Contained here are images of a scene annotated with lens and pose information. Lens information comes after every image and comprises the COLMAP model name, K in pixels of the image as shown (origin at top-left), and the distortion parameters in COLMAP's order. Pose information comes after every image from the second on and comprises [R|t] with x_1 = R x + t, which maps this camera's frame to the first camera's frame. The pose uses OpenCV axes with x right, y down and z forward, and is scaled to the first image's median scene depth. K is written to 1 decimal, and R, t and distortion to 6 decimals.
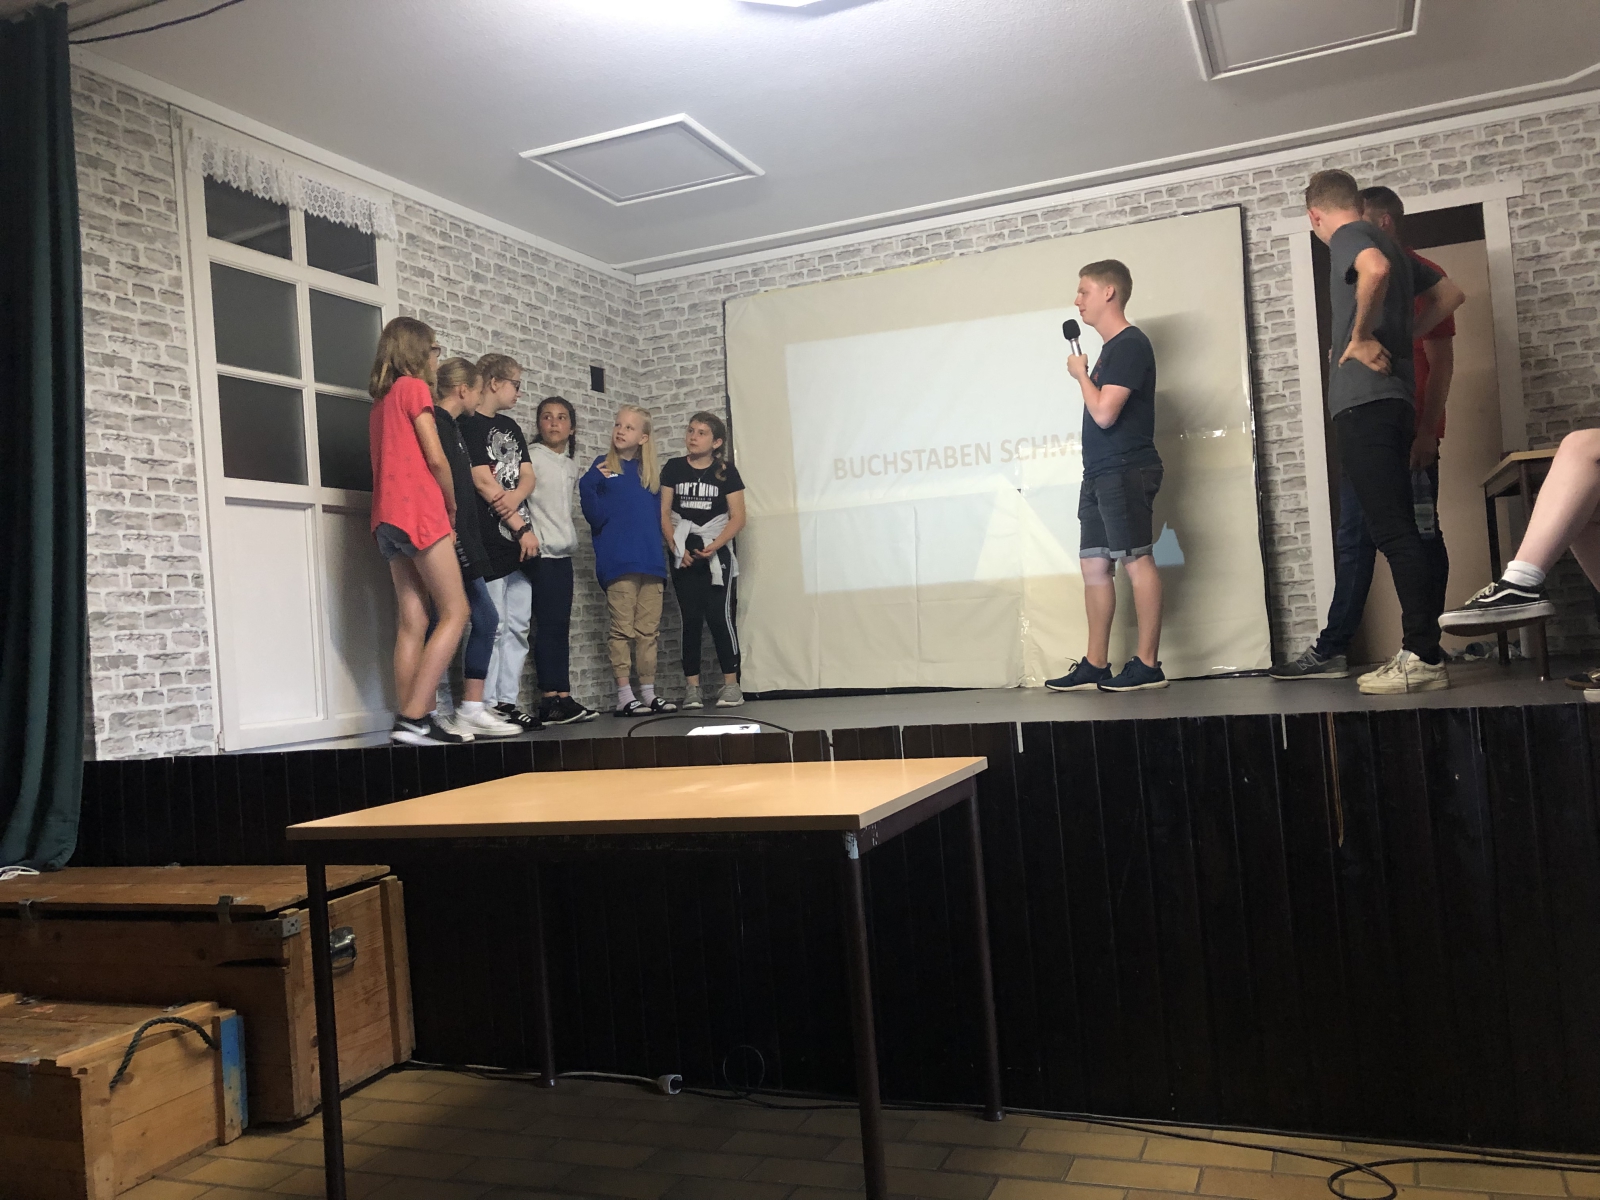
lens RADIAL K [[1310.6, 0, 809.5], [0, 1310.6, 602.2], [0, 0, 1]] dist [0.043651, -0.059591]
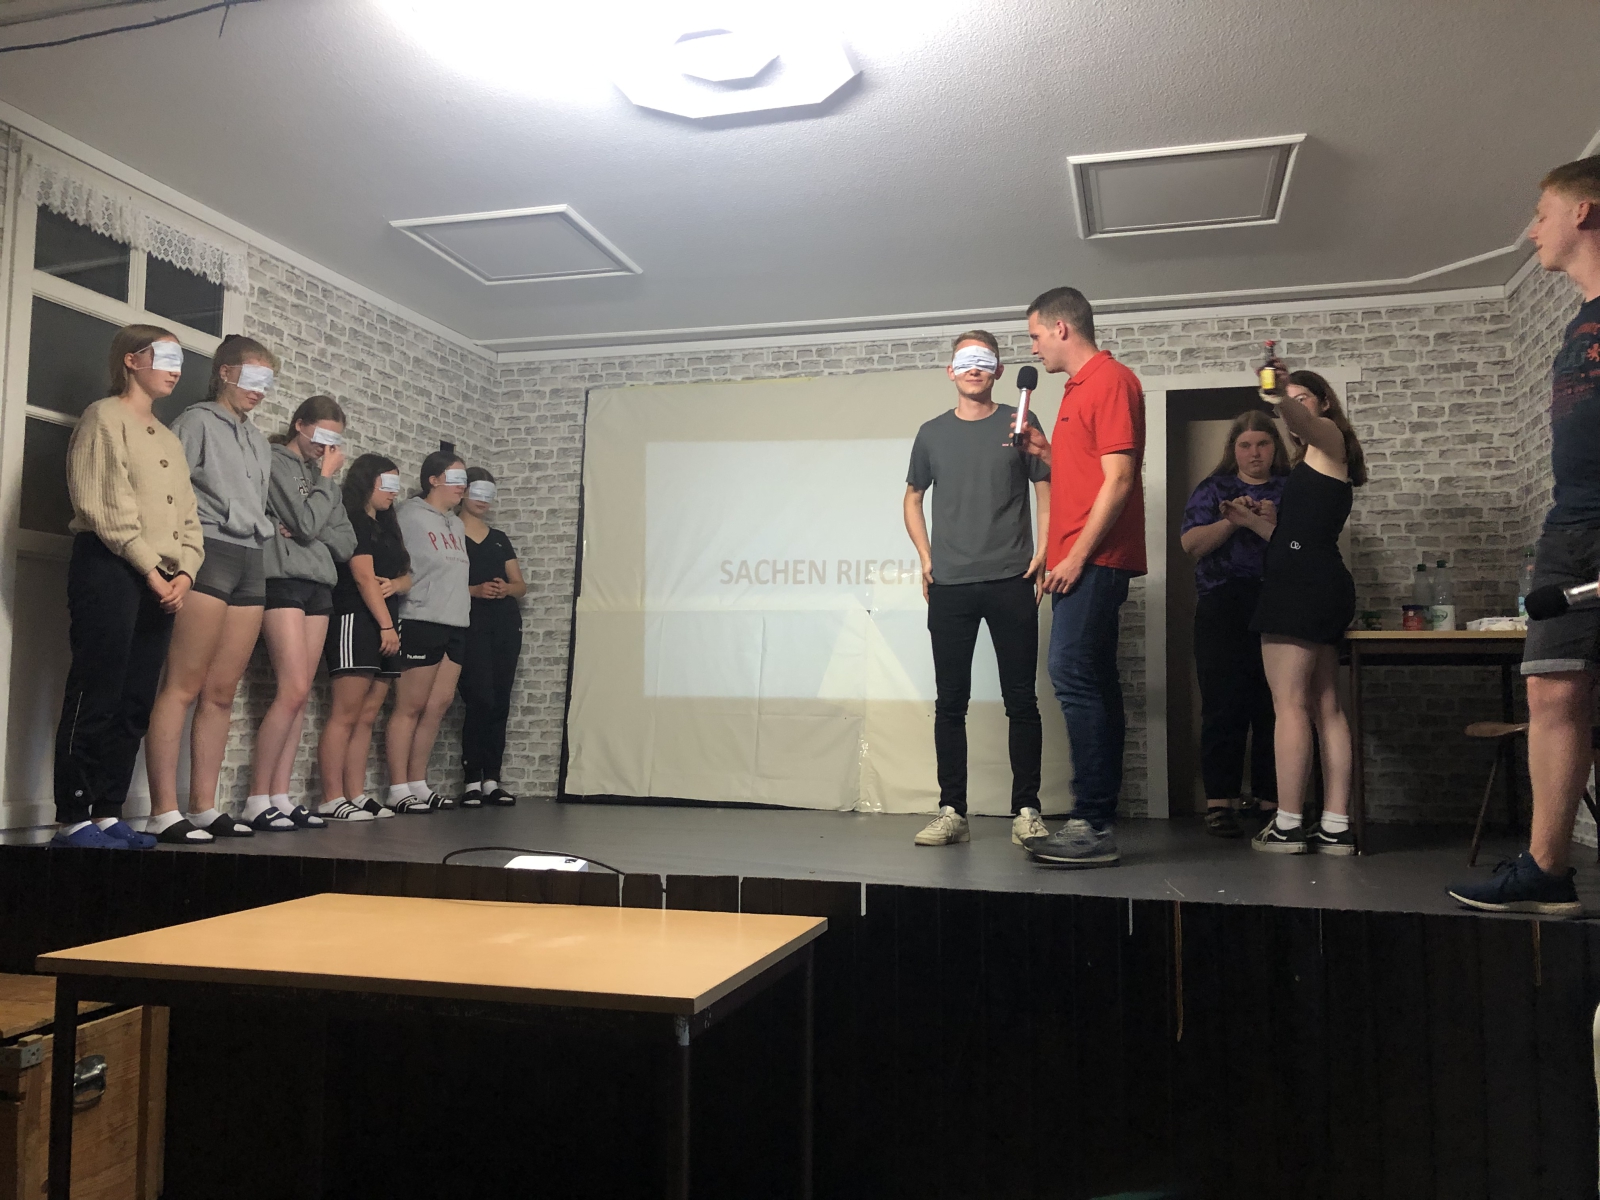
lens RADIAL K [[1310.6, 0, 809.5], [0, 1310.6, 602.2], [0, 0, 1]] dist [0.043651, -0.059591]
pose [[0.988236, 0.092695, 0.121647, -0.007227], [-0.084600, 0.993945, -0.070115, -0.020233], [-0.127410, 0.058999, 0.990094, 0.021042]]
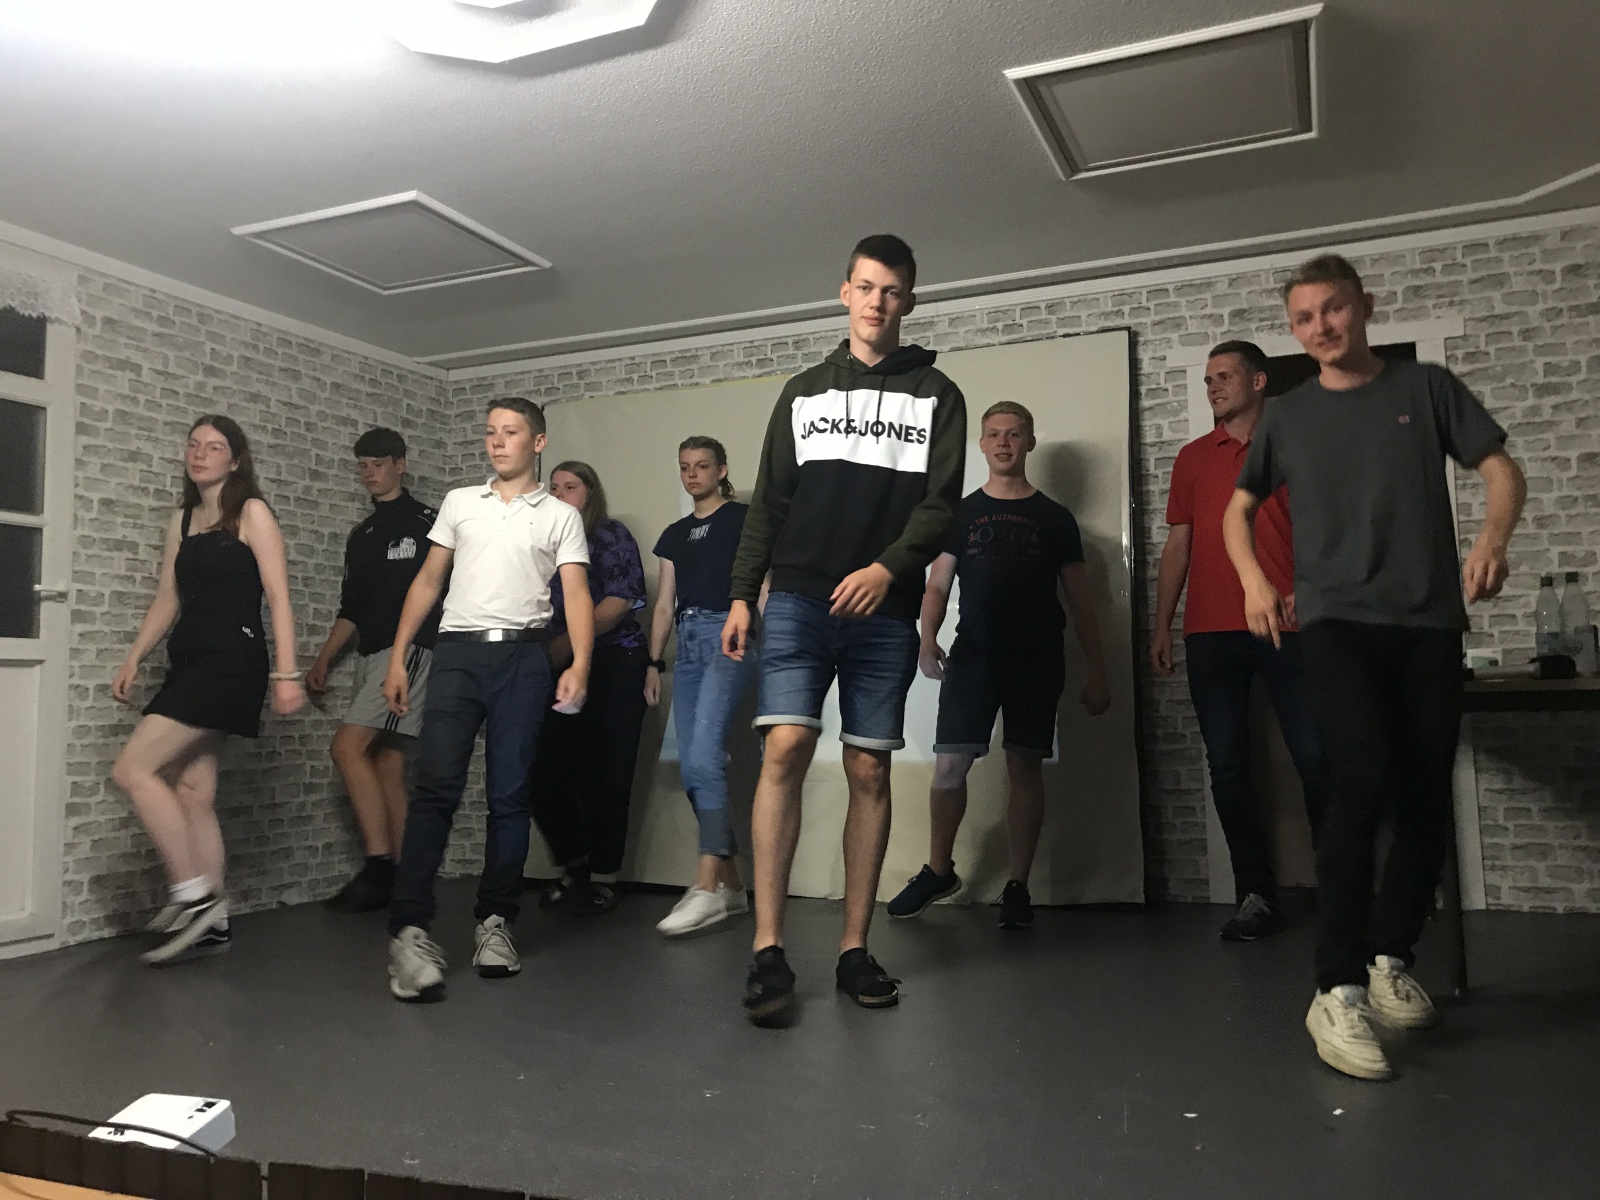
lens RADIAL K [[1317.7, 0, 798.9], [0, 1317.7, 577.5], [0, 0, 1]] dist [0.024313, -0.029828]
pose [[0.998839, 0.047429, -0.008480, 0.134175], [-0.047918, 0.996239, -0.072186, -0.075518], [0.005024, 0.072508, 0.997355, 0.181047]]
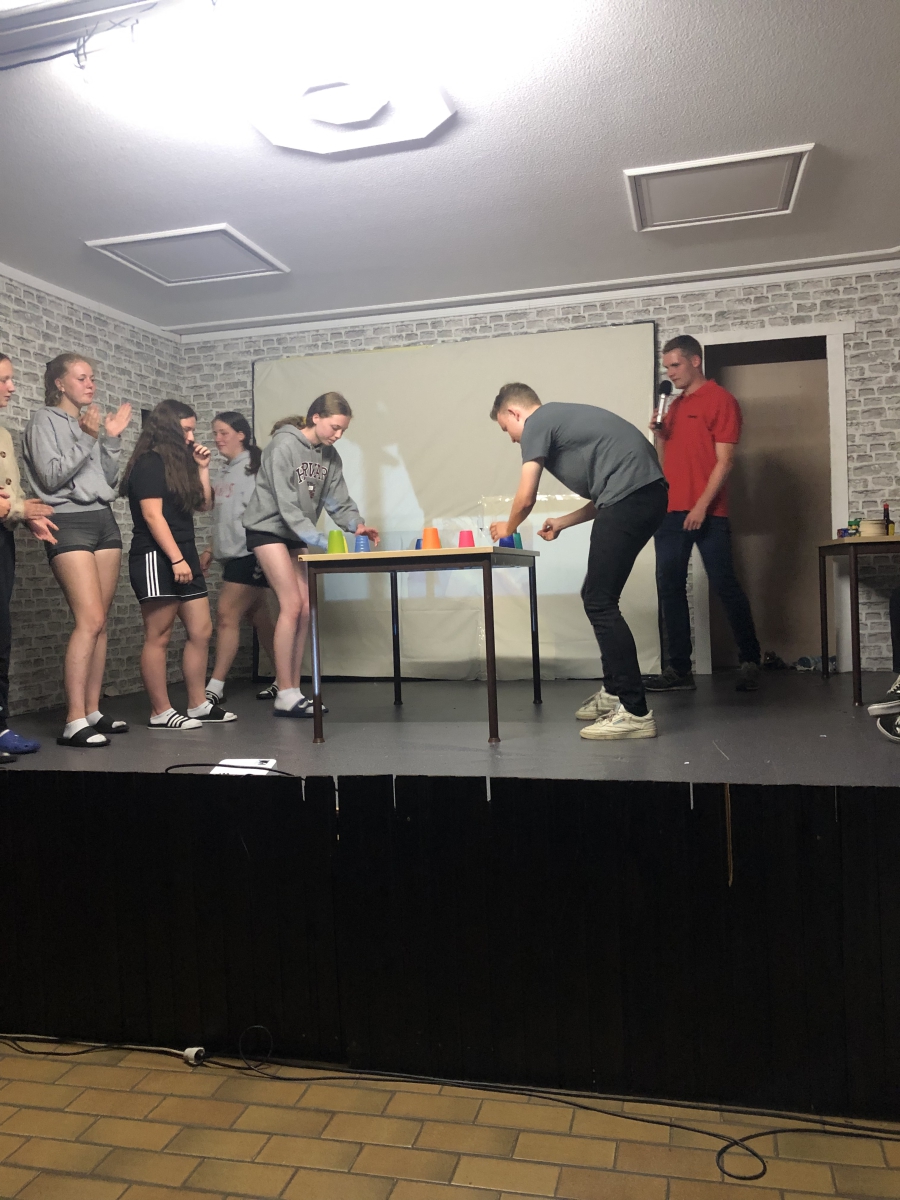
lens RADIAL K [[986.4, 0, 450.0], [0, 986.4, 600.0], [0, 0, 1]] dist [0.010699, 0.010693]
pose [[0.989417, 0.030098, 0.141947, -0.007550], [-0.036107, 0.998549, 0.039946, -0.055577], [-0.140538, -0.044649, 0.989068, 0.037683]]
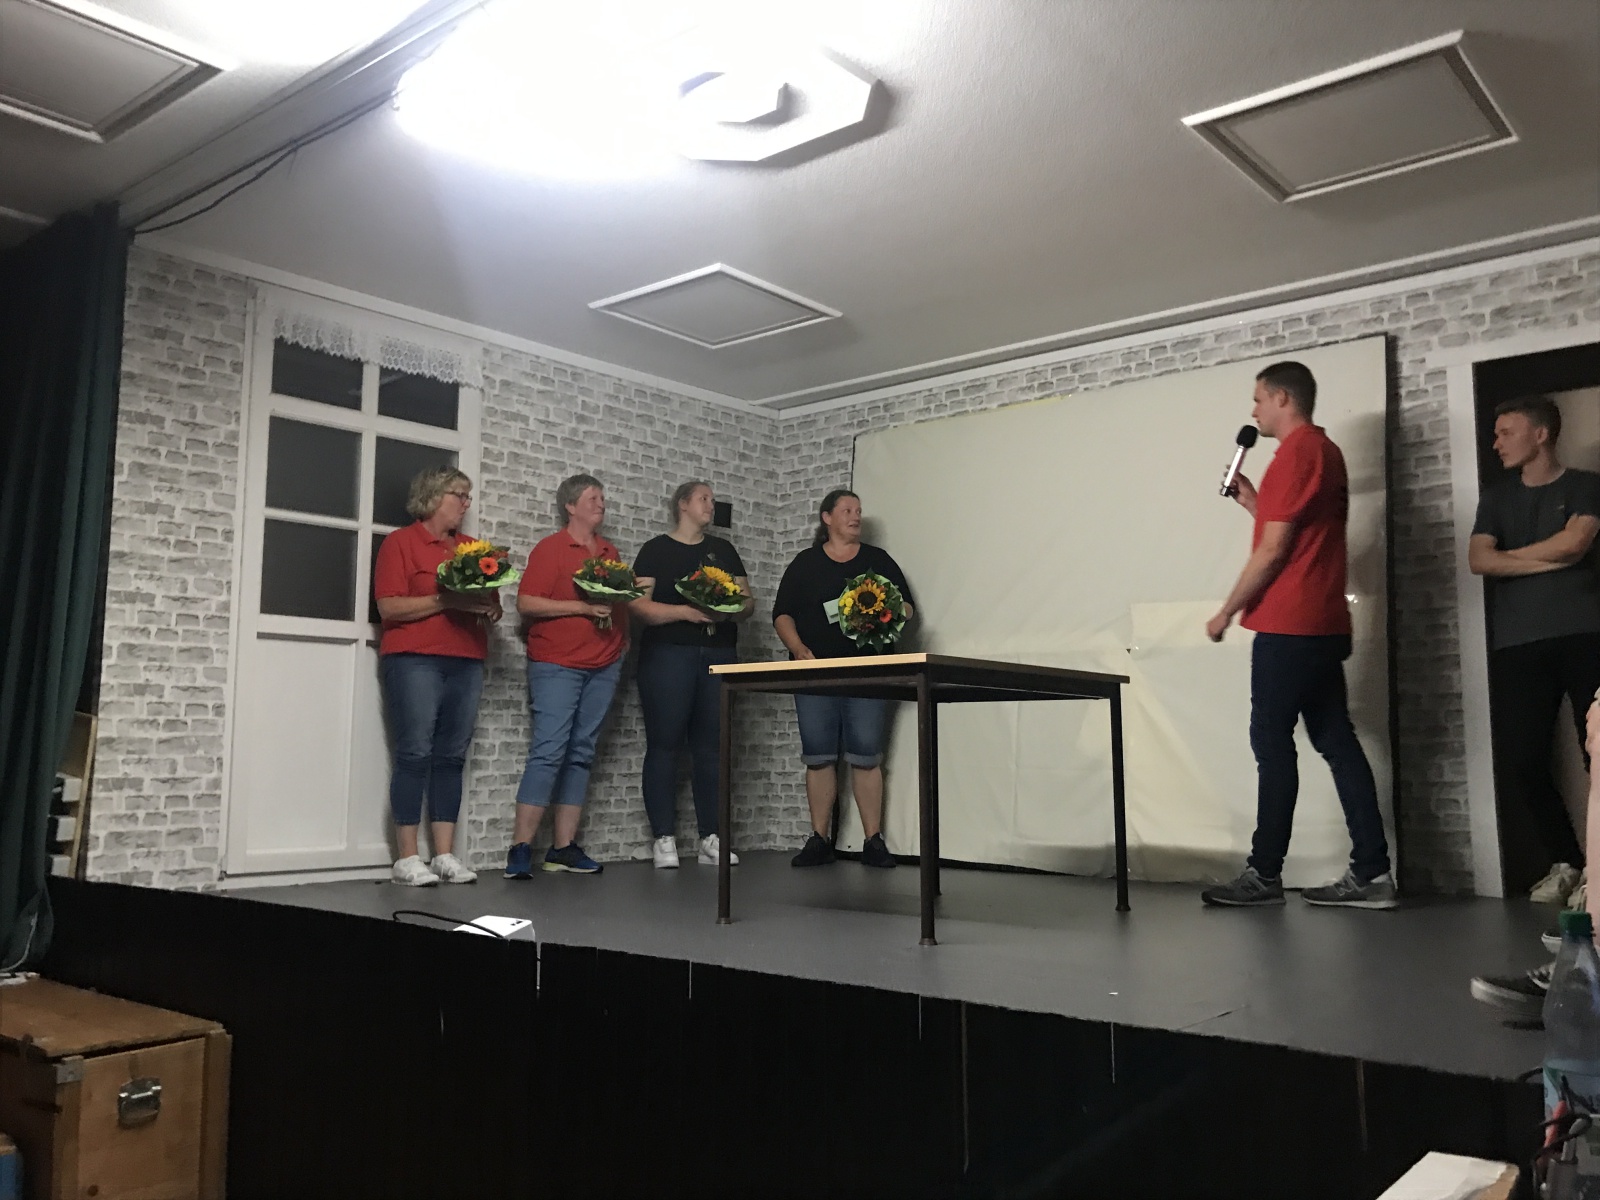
lens RADIAL K [[1345.0, 0, 803.6], [0, 1345.0, 574.0], [0, 0, 1]] dist [0.041070, -0.070697]
pose [[0.951205, 0.032982, -0.306792, 0.242941], [-0.063351, 0.993965, -0.089561, -0.043921], [0.301987, 0.104626, 0.947553, 0.069596]]
